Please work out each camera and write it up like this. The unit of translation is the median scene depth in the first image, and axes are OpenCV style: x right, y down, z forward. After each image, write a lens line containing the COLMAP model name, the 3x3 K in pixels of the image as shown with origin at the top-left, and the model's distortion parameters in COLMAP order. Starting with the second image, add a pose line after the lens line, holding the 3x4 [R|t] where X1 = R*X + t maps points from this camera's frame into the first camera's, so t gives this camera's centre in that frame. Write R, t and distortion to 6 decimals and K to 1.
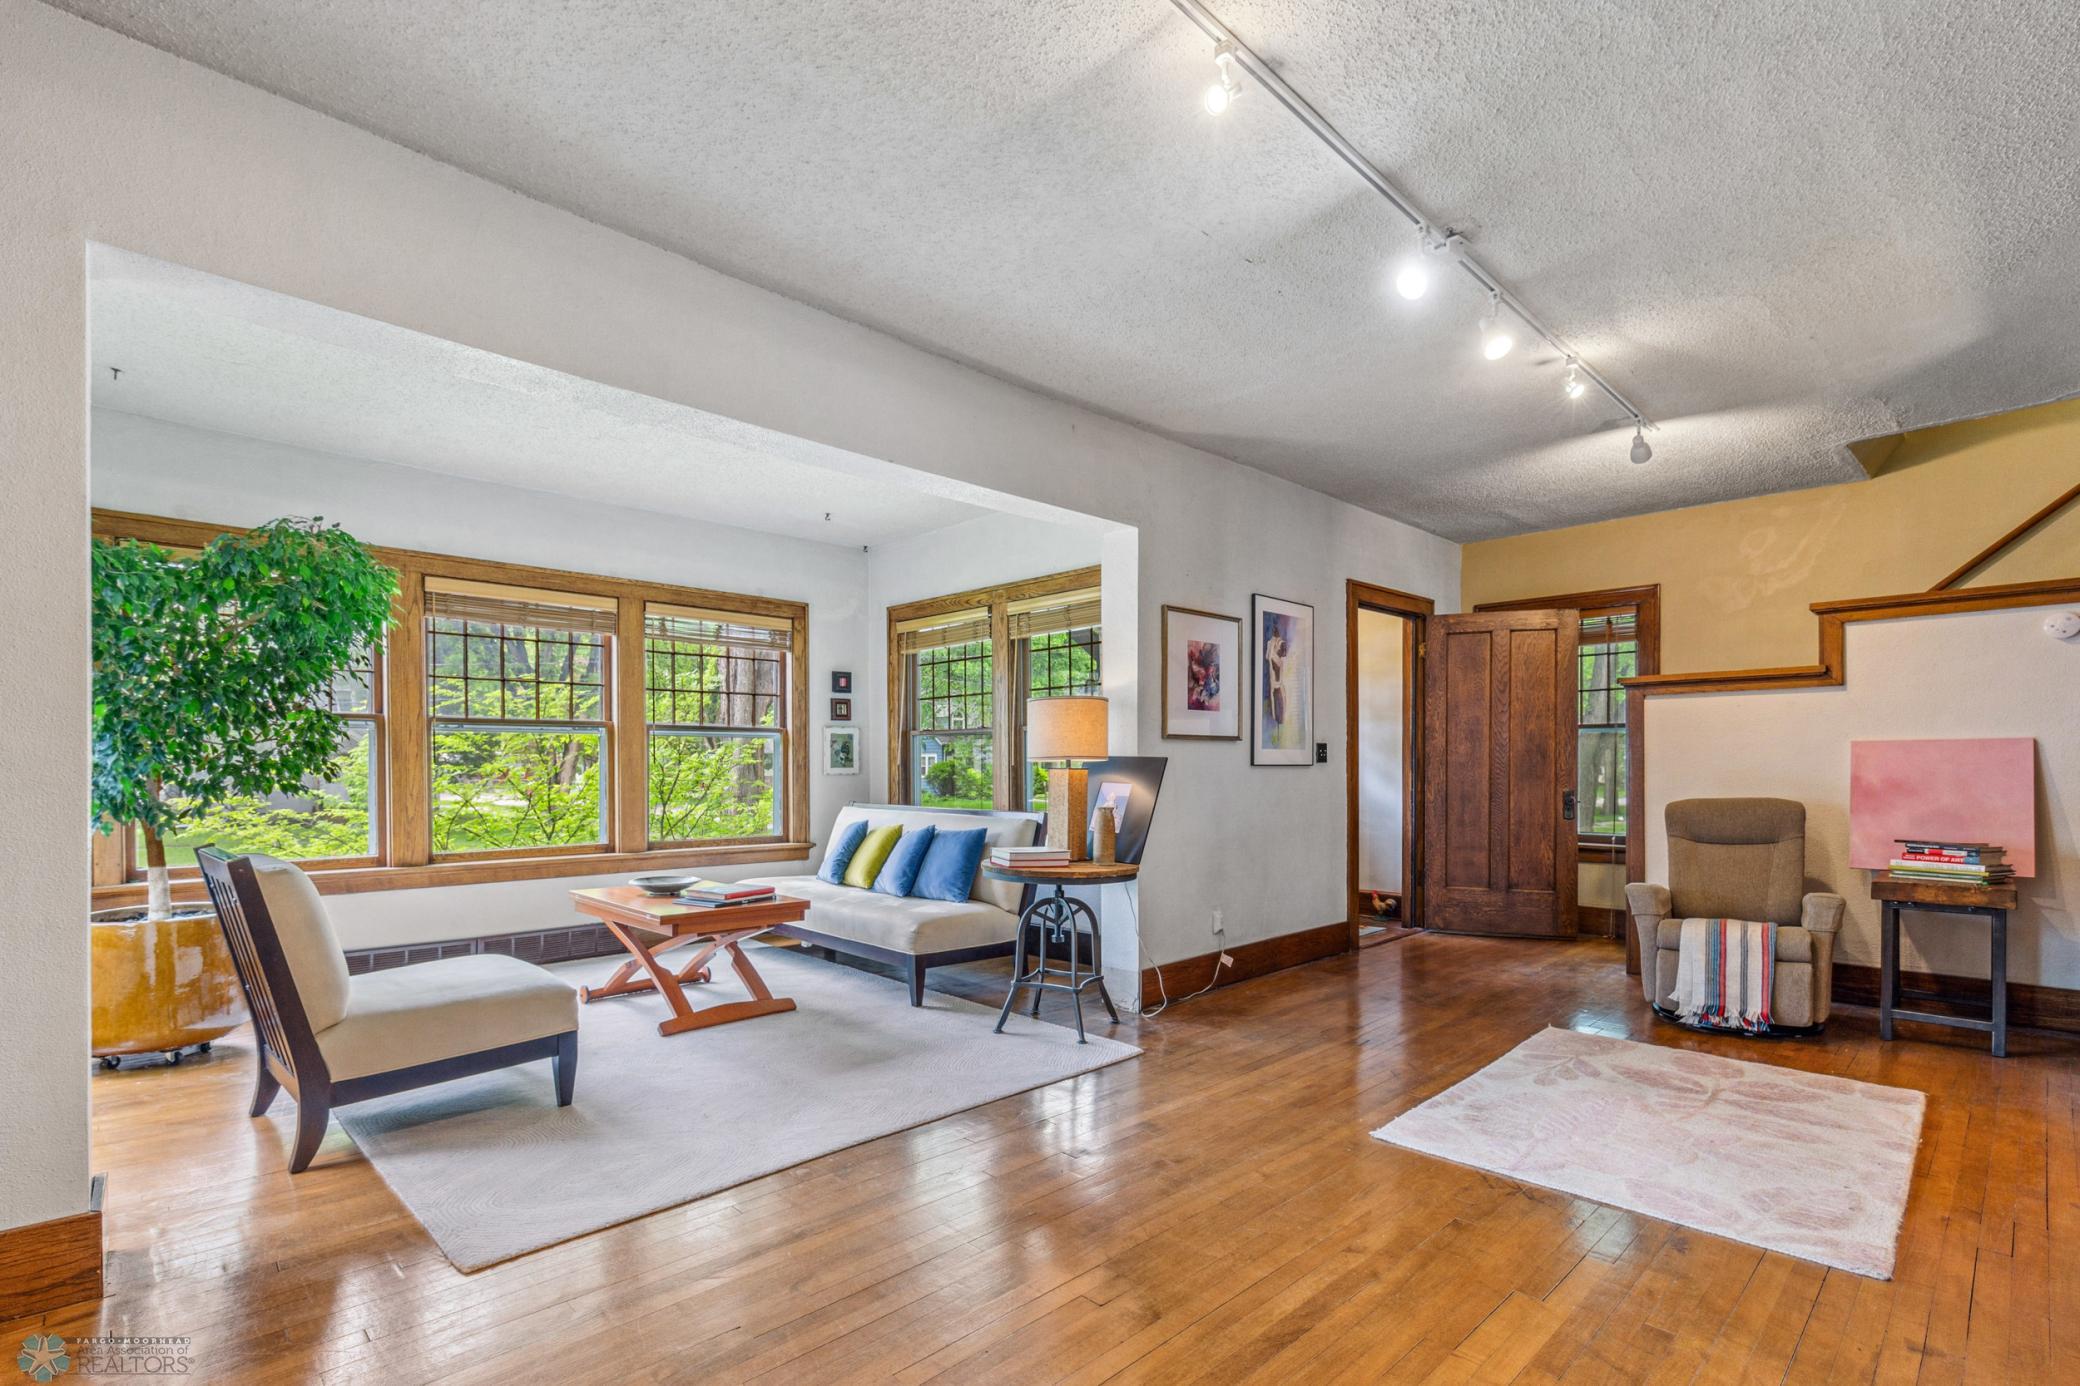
lens RADIAL K [[959.2, 0, 1056.0], [0, 959.2, 767.8], [0, 0, 1]] dist [0.008436, -0.001109]
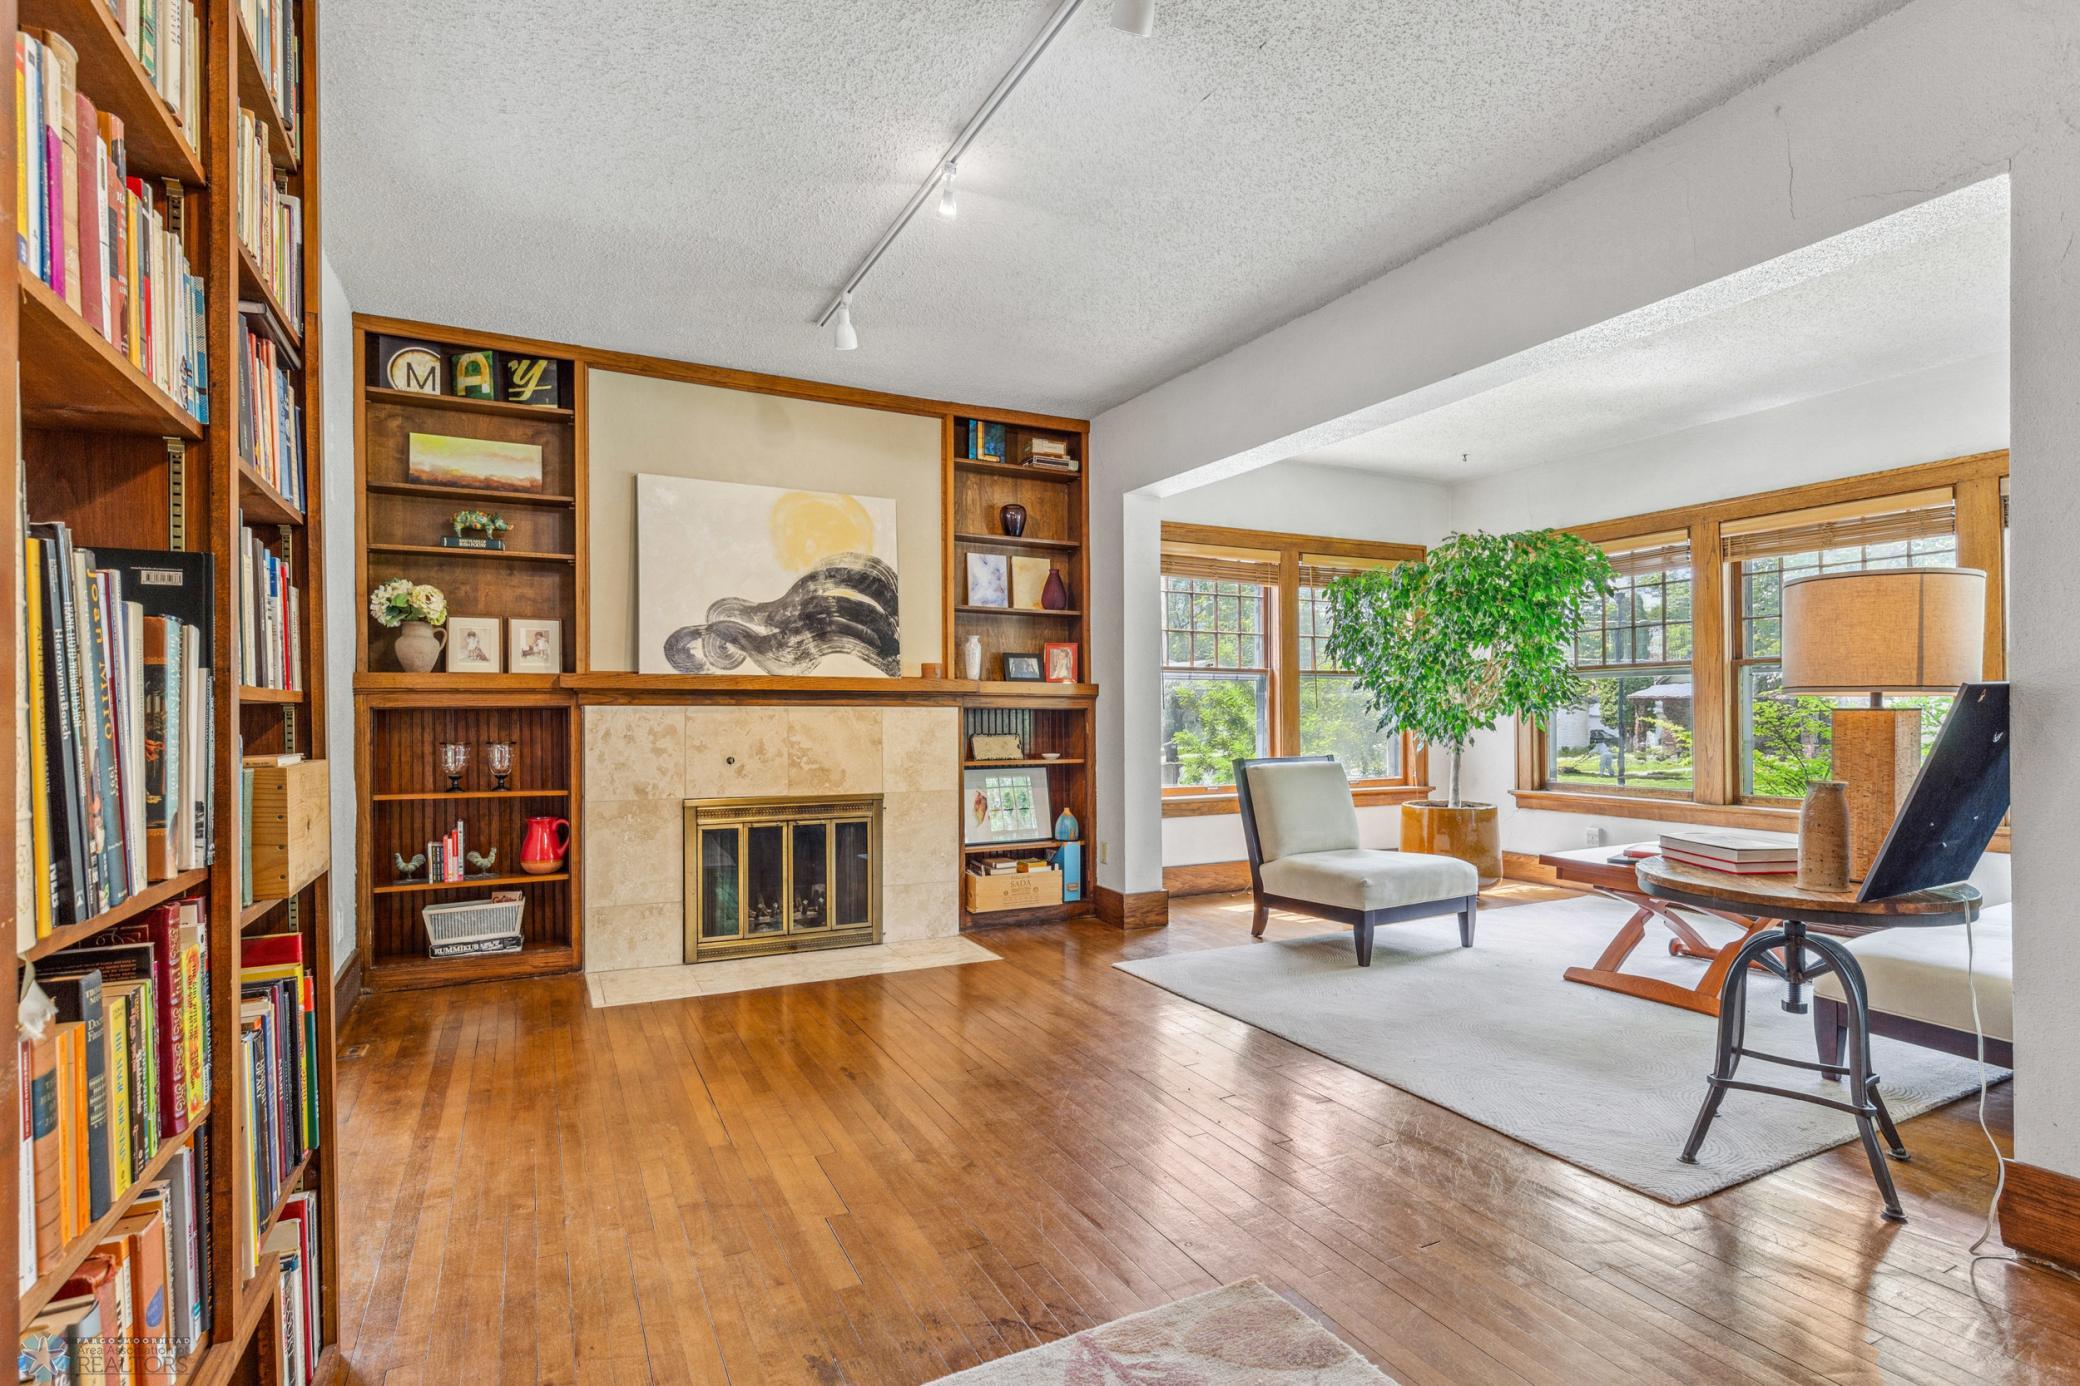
lens RADIAL K [[998.2, 0, 1023.6], [0, 998.2, 717.9], [0, 0, 1]] dist [-0.001249, -0.000492]
pose [[-0.314839, 0.005981, -0.949126, 0.597199], [0.004397, 0.999979, 0.004843, 0.000239], [0.949135, -0.002648, -0.314859, 0.630184]]
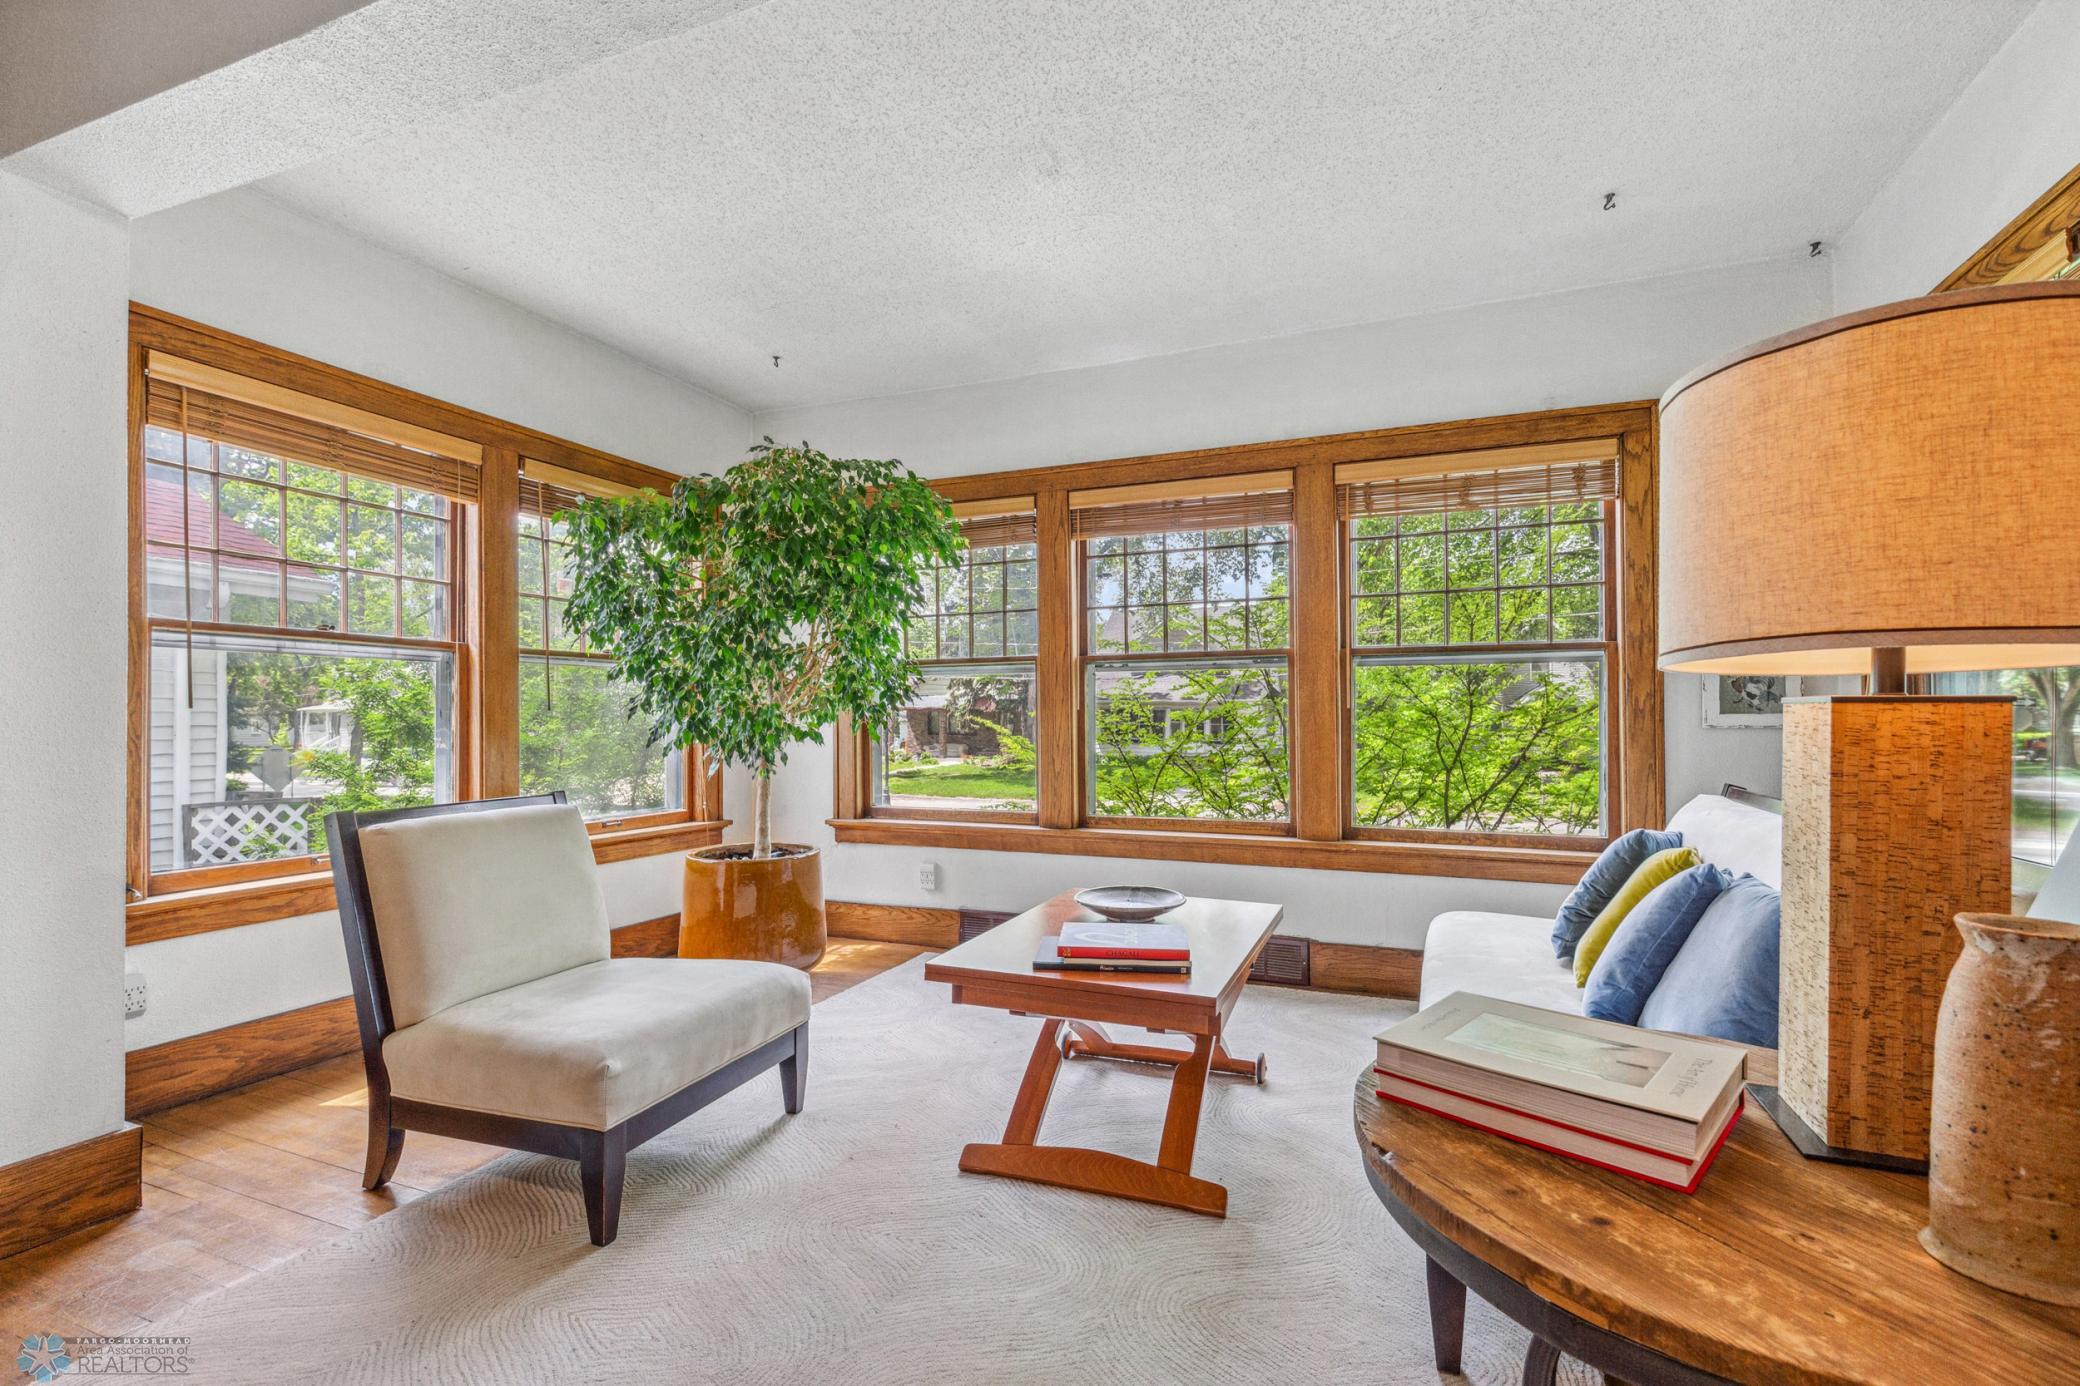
lens RADIAL K [[959.2, 0, 1043.6], [0, 959.2, 704.9], [0, 0, 1]] dist [0.008436, -0.001109]
pose [[0.386754, -0.014062, -0.922076, 0.123975], [0.002476, 0.999896, -0.014211, 0.003113], [0.922179, 0.003213, 0.386749, 0.650883]]
